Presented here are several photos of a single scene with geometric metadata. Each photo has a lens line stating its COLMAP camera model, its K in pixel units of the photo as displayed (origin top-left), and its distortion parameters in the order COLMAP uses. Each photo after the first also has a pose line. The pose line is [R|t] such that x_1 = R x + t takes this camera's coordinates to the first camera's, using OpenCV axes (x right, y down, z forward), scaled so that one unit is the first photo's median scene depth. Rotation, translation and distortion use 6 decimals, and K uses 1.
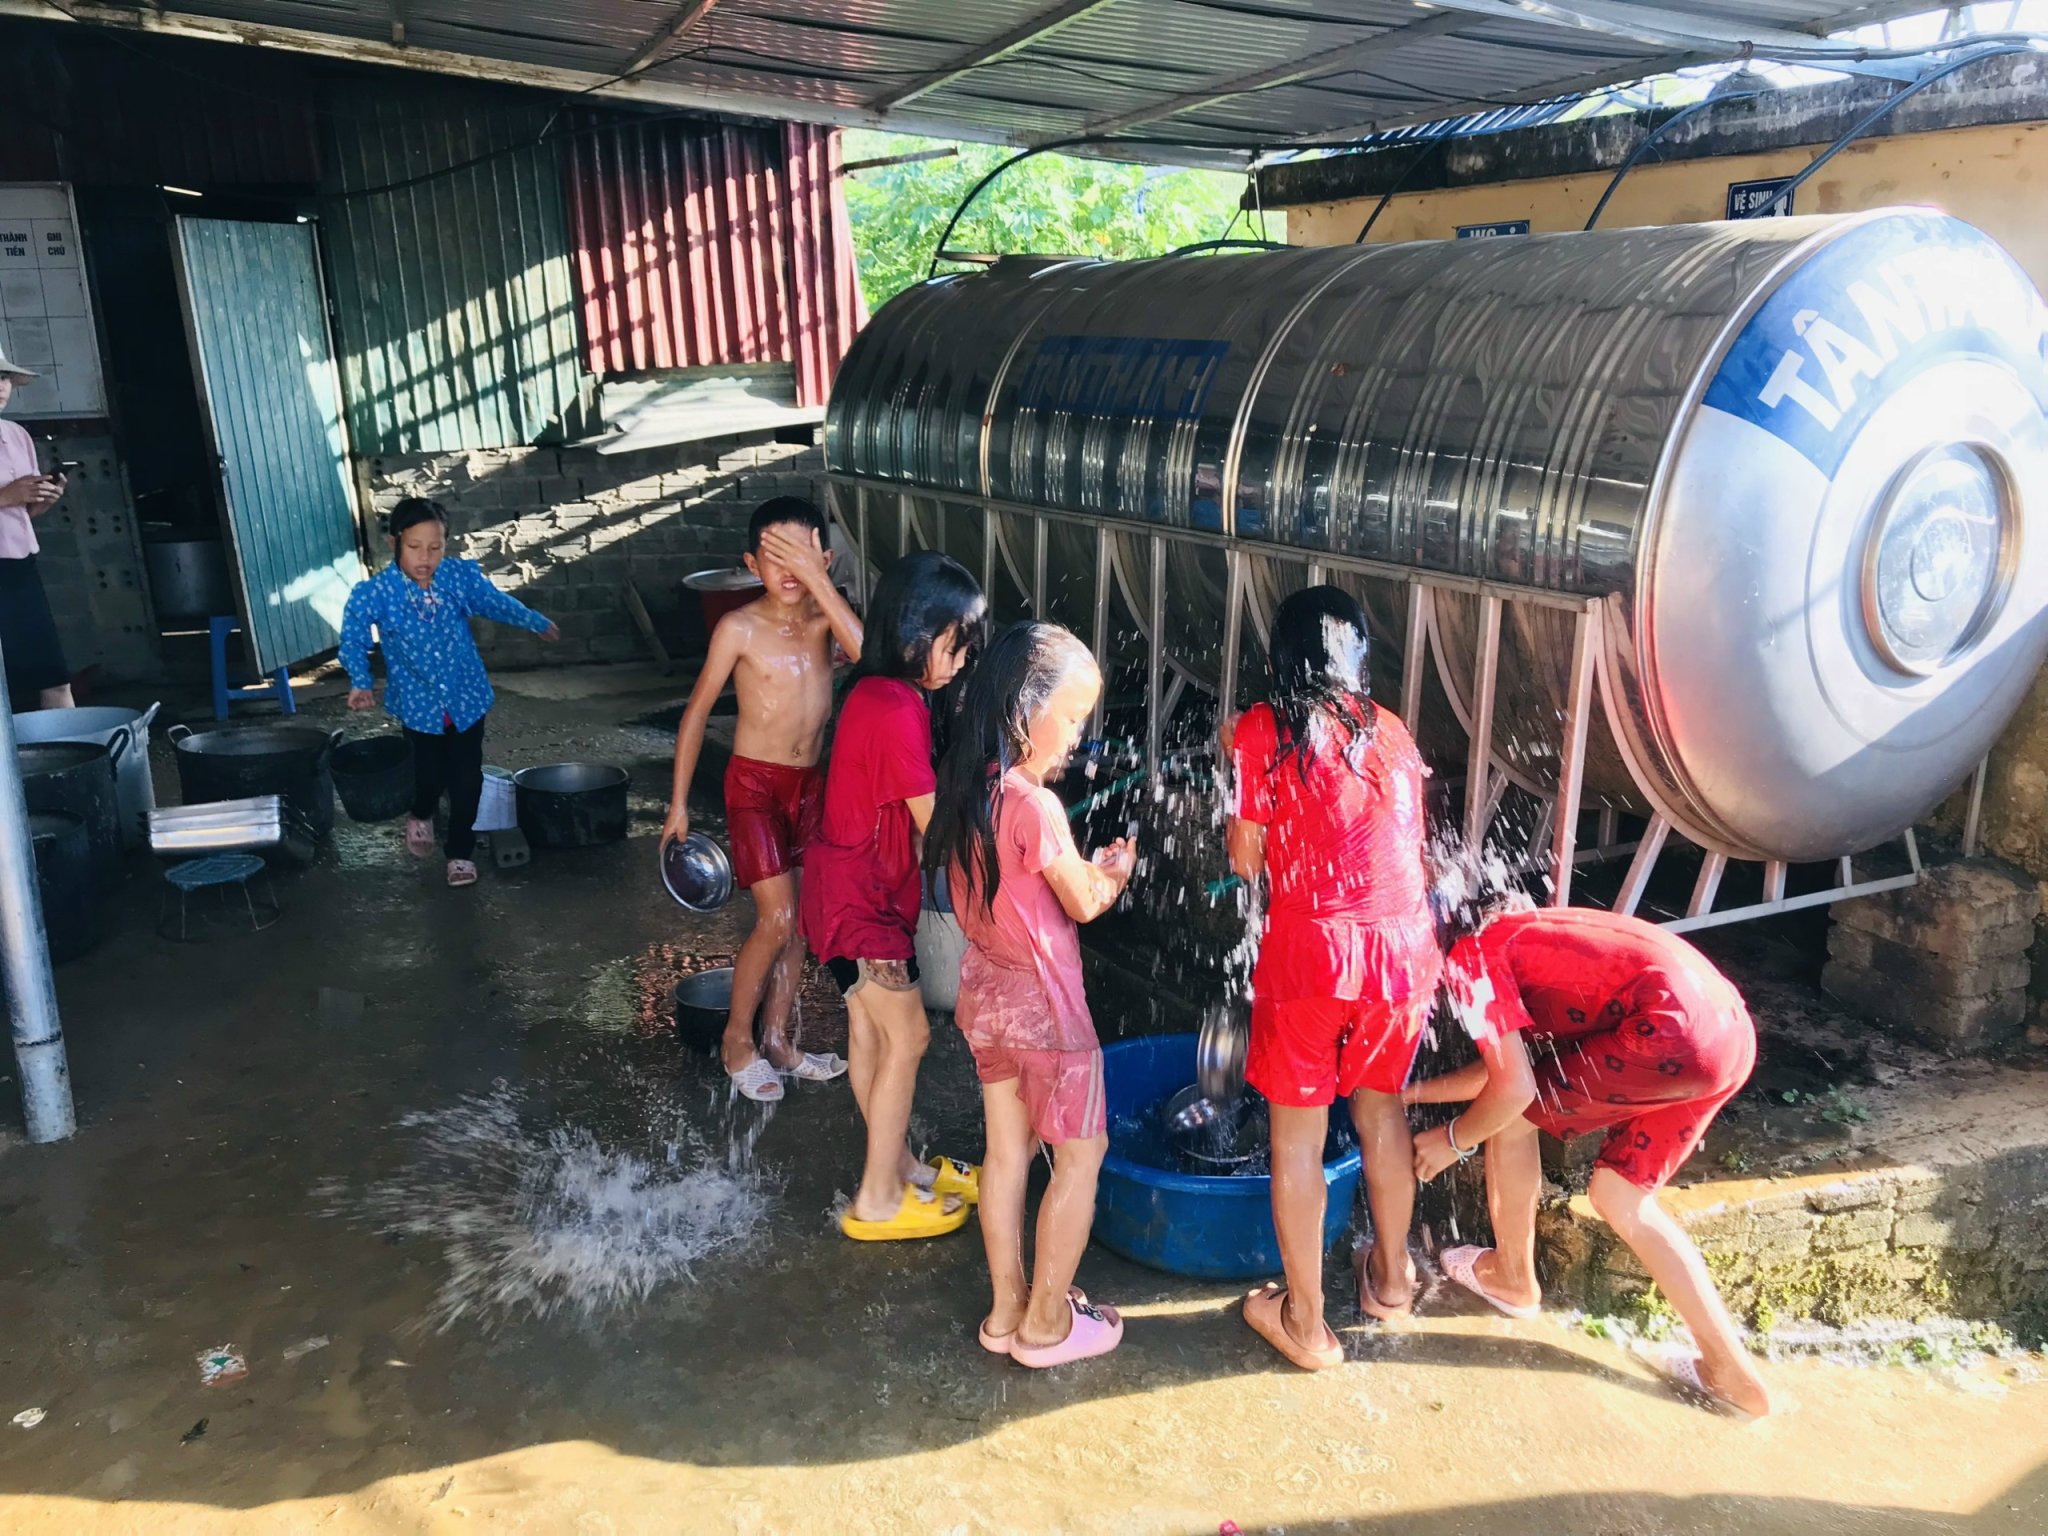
lens RADIAL K [[1593.1, 0, 1024.0], [0, 1593.1, 768.0], [0, 0, 1]] dist [0.000558, -0.003934]
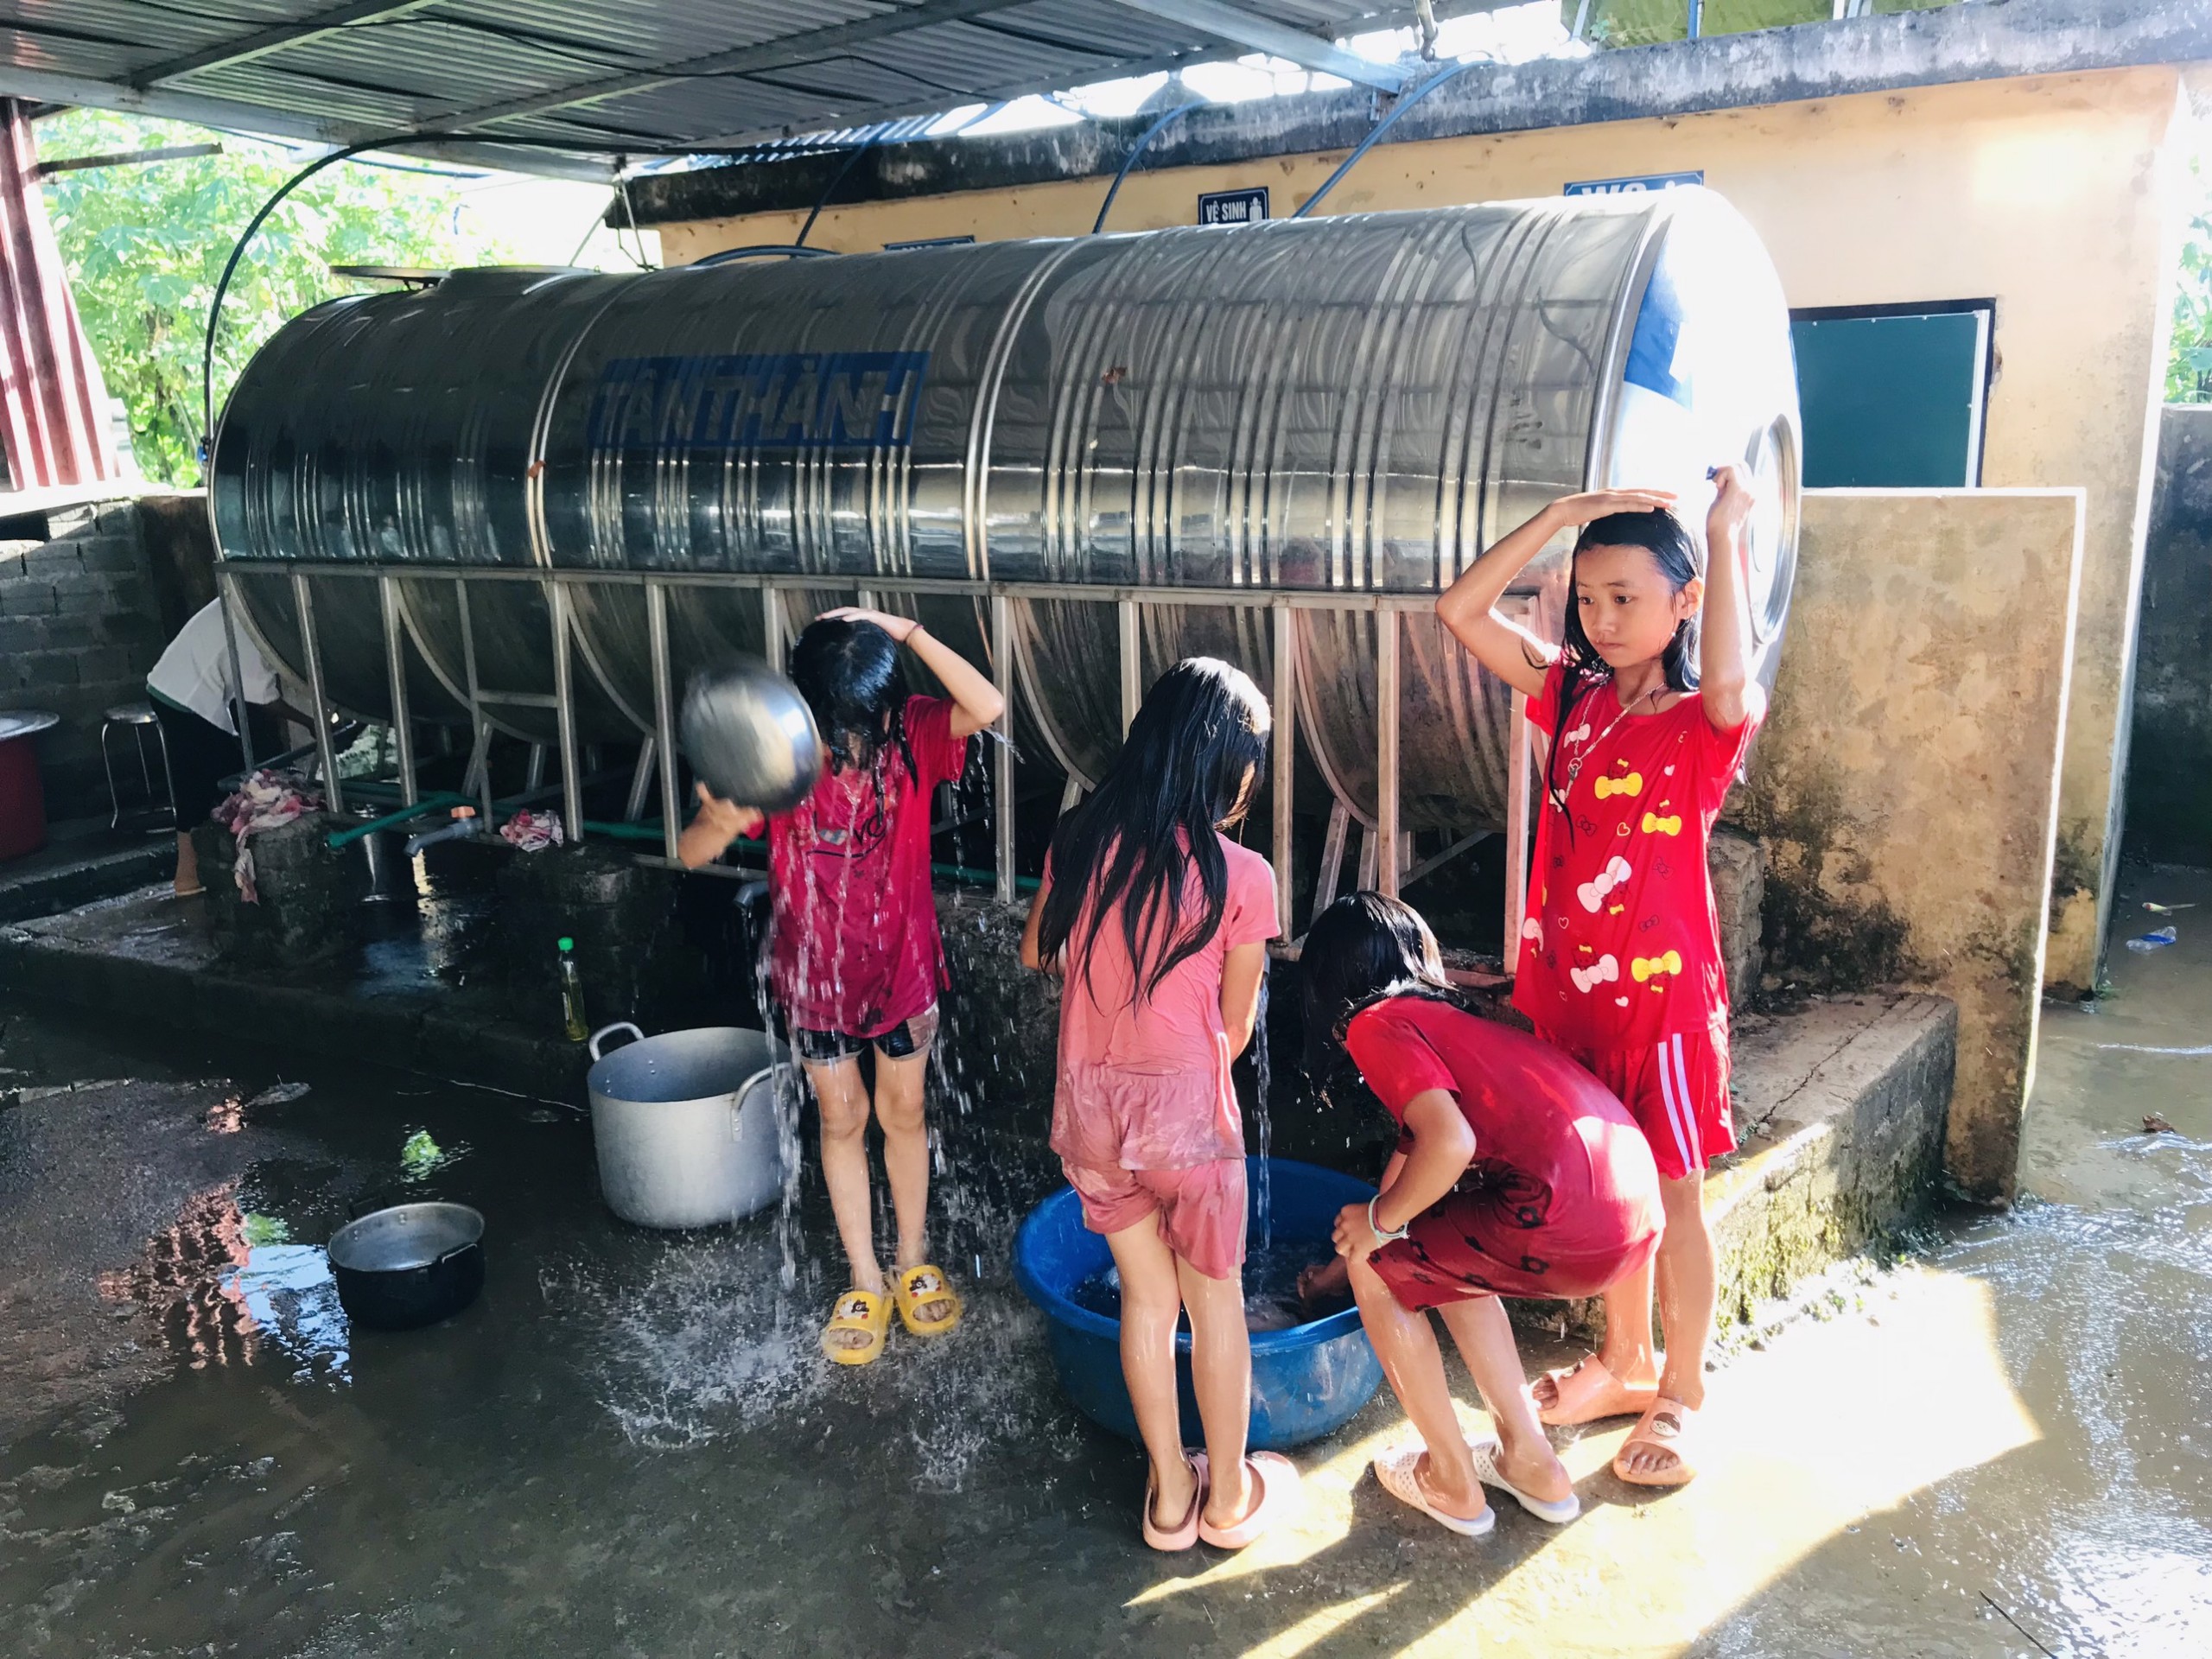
lens RADIAL K [[1724.0, 0, 1109.2], [0, 1724.0, 843.3], [0, 0, 1]] dist [0.000511, 0.004309]
pose [[0.876272, -0.153828, 0.456601, -0.183052], [0.156921, 0.987112, 0.031407, -0.019575], [-0.455548, 0.044129, 0.889117, 0.123970]]
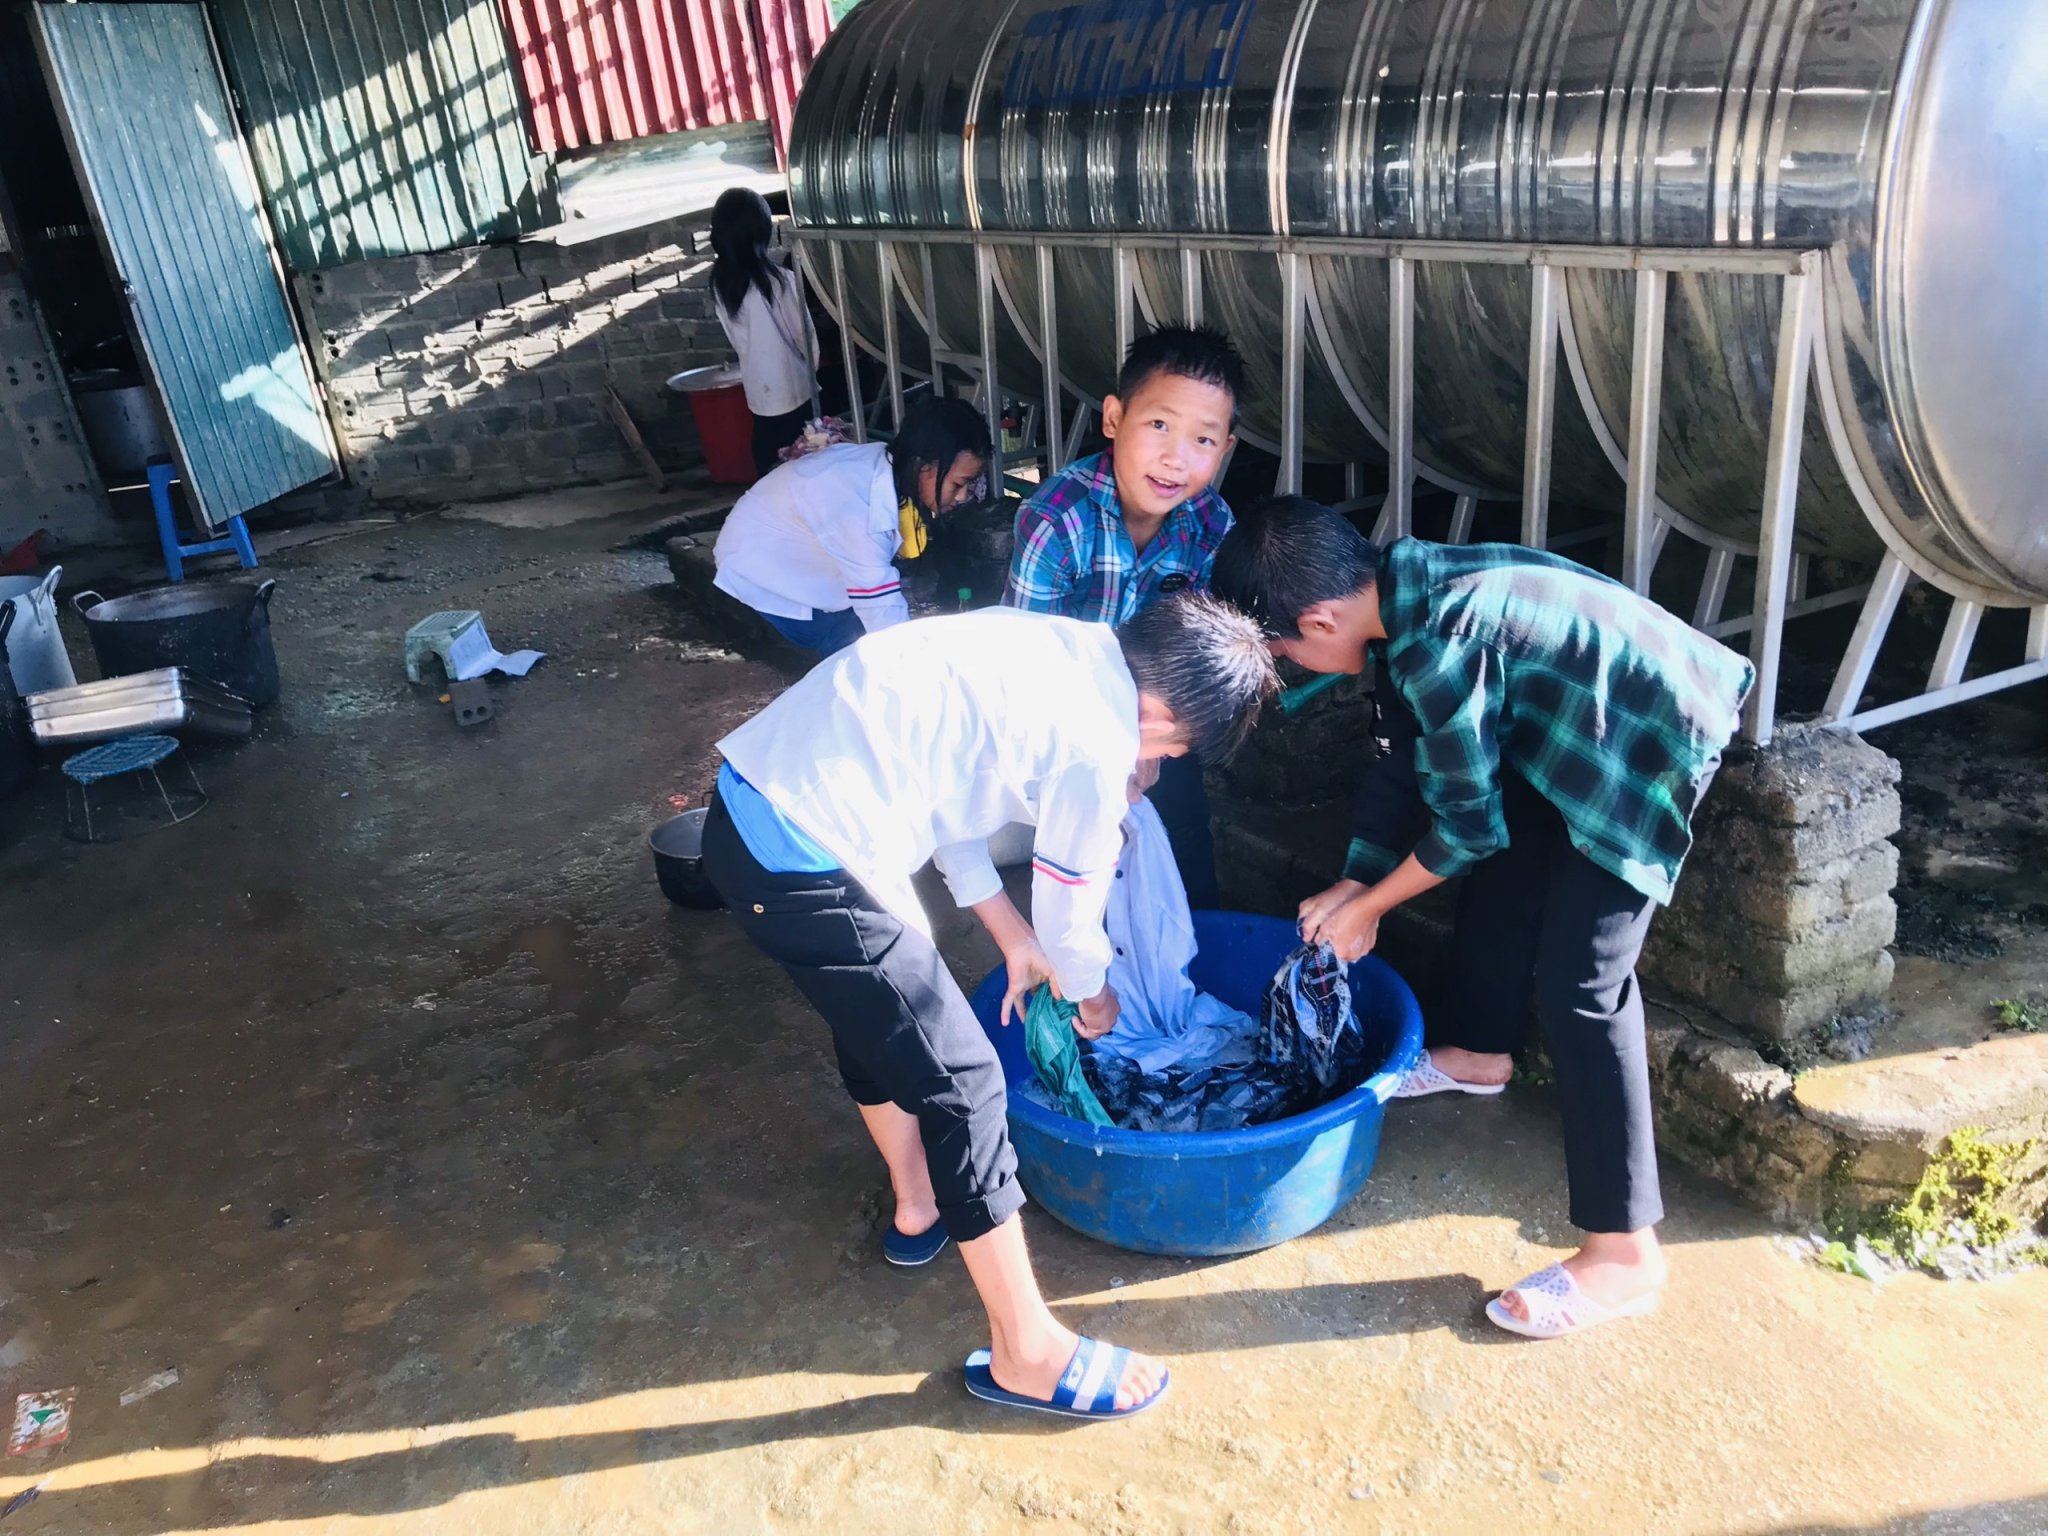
lens RADIAL K [[1644.0, 0, 1024.0], [0, 1644.0, 768.0], [0, 0, 1]] dist [-0.008053, 0.004316]
pose [[0.996307, -0.075058, -0.041702, 0.014426], [0.079594, 0.989500, 0.120641, 0.001847], [0.032209, -0.123515, 0.991820, 0.133147]]
